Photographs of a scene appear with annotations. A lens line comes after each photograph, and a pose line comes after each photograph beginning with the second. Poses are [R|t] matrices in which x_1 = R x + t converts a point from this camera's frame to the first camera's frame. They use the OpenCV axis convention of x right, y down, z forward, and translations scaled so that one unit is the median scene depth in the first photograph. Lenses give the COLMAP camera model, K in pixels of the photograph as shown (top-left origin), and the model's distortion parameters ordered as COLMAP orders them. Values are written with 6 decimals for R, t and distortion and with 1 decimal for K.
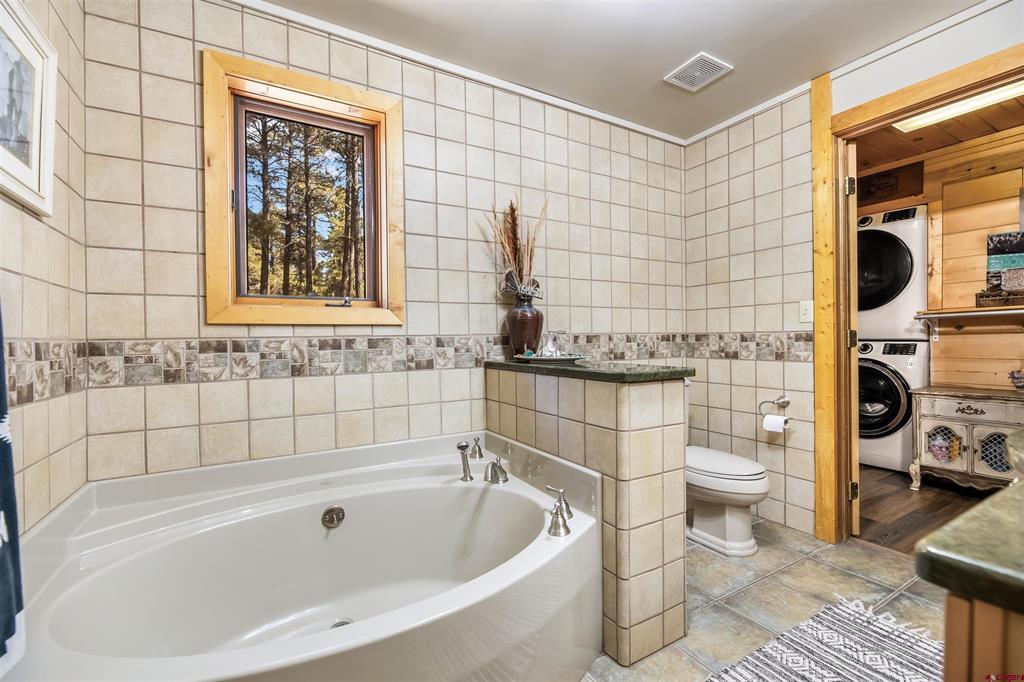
lens RADIAL K [[421.1, 0, 509.2], [0, 421.1, 342.3], [0, 0, 1]] dist [0.002716, -0.006190]
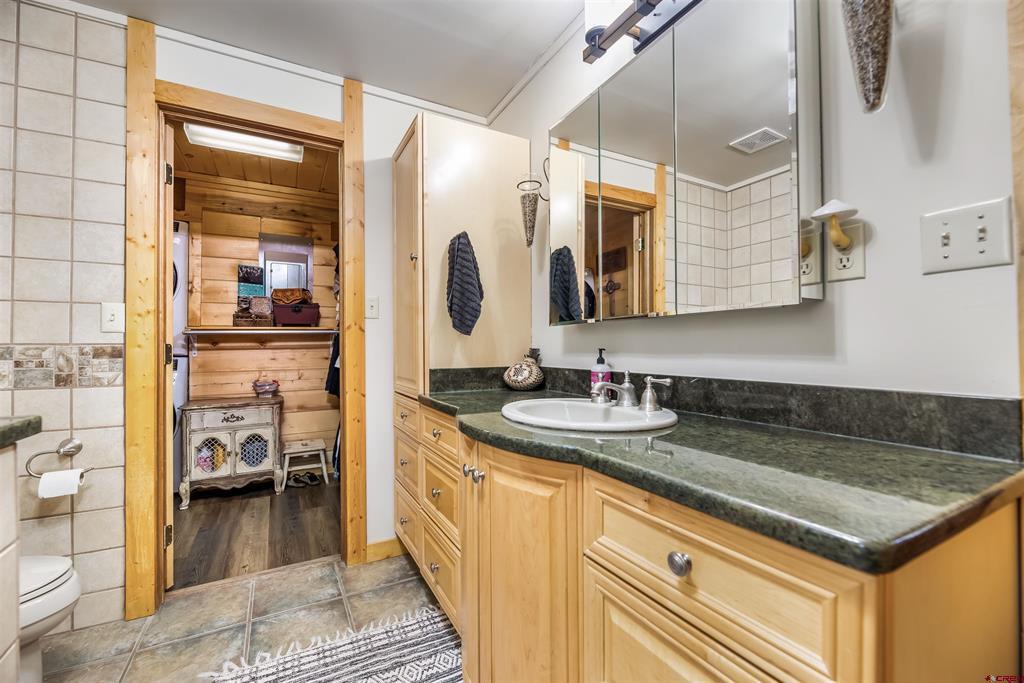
lens RADIAL K [[421.1, 0, 509.2], [0, 421.1, 342.8], [0, 0, 1]] dist [0.002716, -0.006190]
pose [[0.010271, 0.025102, 0.999632, -0.016738], [0.010531, 0.999627, -0.025210, -0.002510], [-0.999892, 0.010786, 0.010003, 0.265960]]
